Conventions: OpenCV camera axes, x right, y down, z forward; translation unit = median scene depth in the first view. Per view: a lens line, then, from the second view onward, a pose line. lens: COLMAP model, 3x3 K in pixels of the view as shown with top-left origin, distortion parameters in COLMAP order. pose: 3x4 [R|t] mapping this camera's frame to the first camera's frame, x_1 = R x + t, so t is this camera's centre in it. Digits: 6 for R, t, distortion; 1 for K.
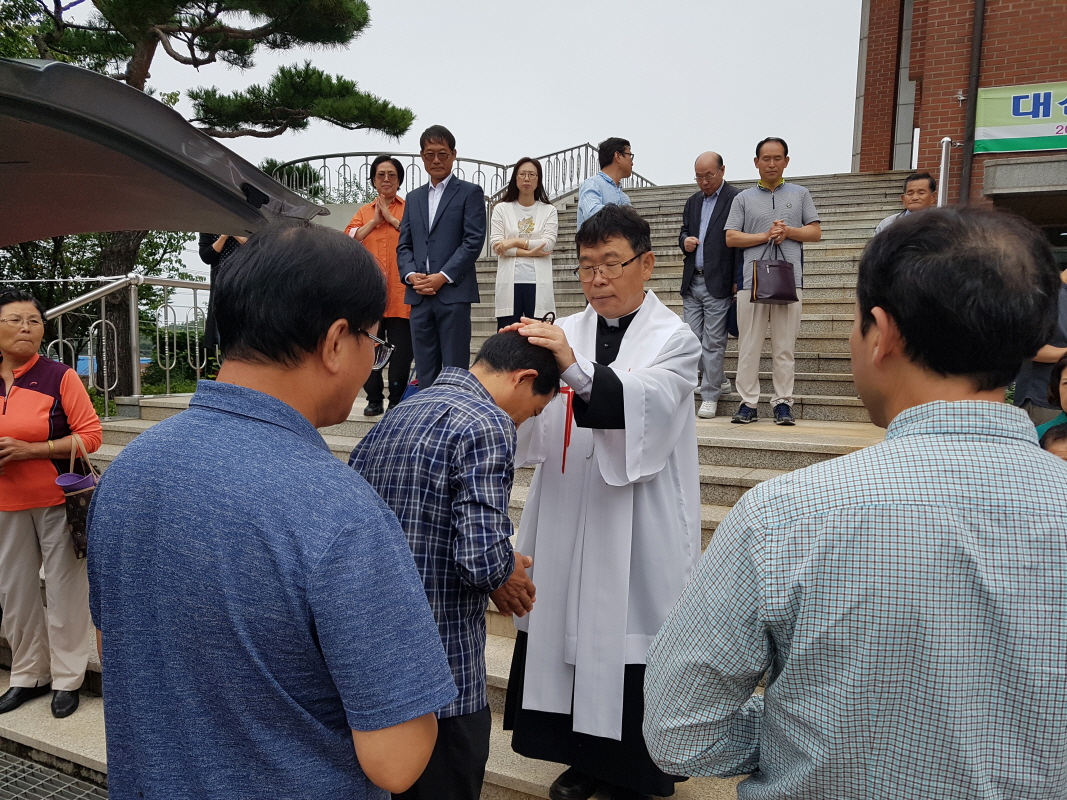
lens RADIAL K [[840.4, 0, 528.8], [0, 840.4, 437.2], [0, 0, 1]] dist [-0.011756, 0.013903]
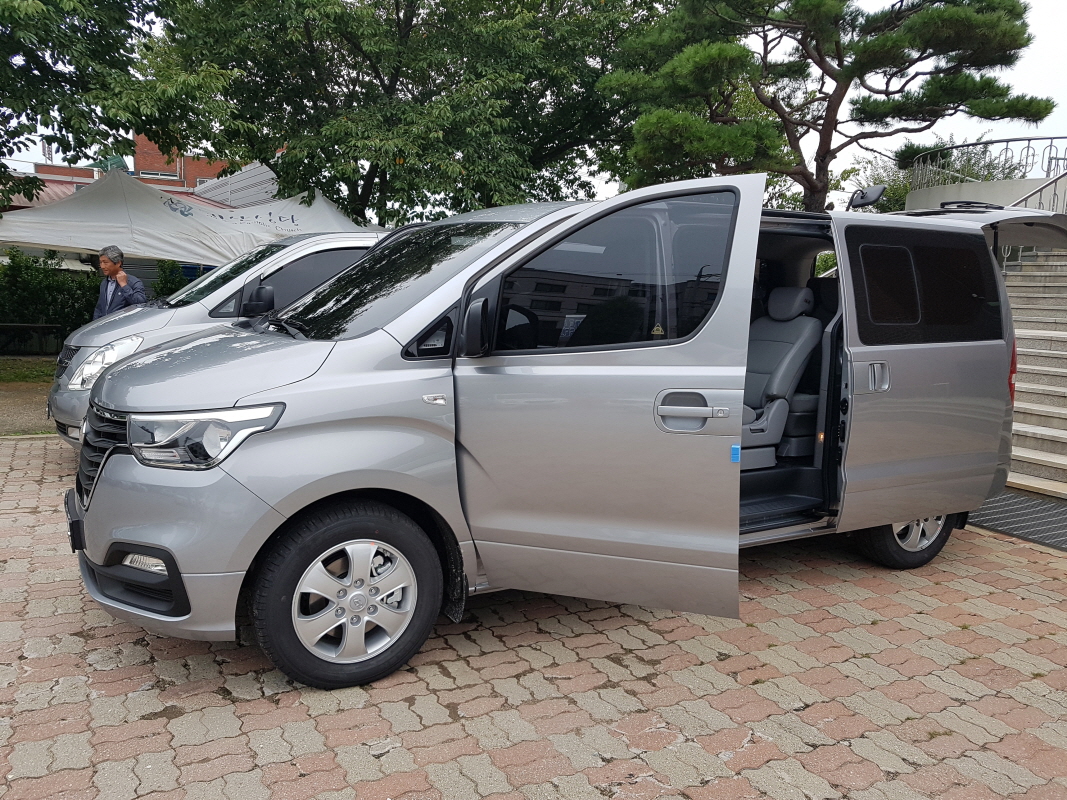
lens RADIAL K [[834.3, 0, 509.9], [0, 834.3, 419.0], [0, 0, 1]] dist [0.002408, 0.004239]
pose [[0.814489, 0.099112, -0.571651, -0.051271], [-0.075258, 0.995024, 0.065288, 0.061842], [0.575277, -0.010155, 0.817895, -0.545076]]
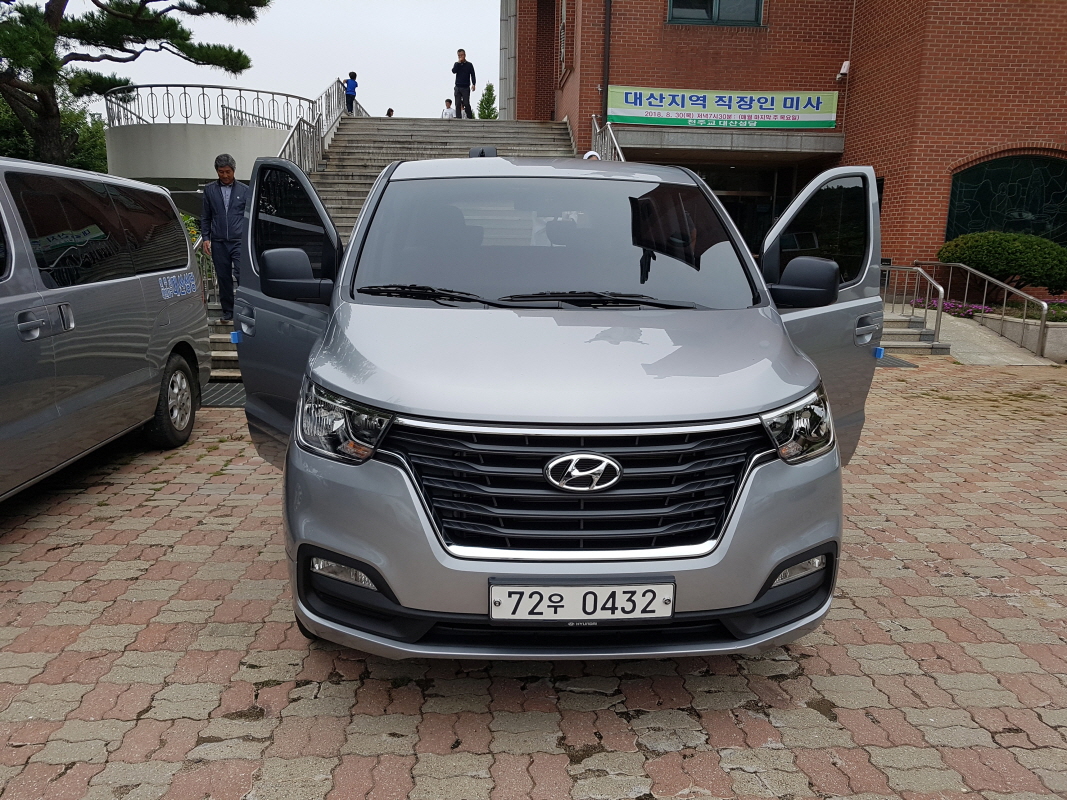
lens RADIAL K [[840.4, 0, 528.8], [0, 840.4, 437.2], [0, 0, 1]] dist [-0.011756, 0.013903]
pose [[0.875828, -0.116381, 0.468380, -0.542771], [0.052383, 0.987679, 0.147463, 0.055914], [-0.479771, -0.104618, 0.871134, -0.565486]]
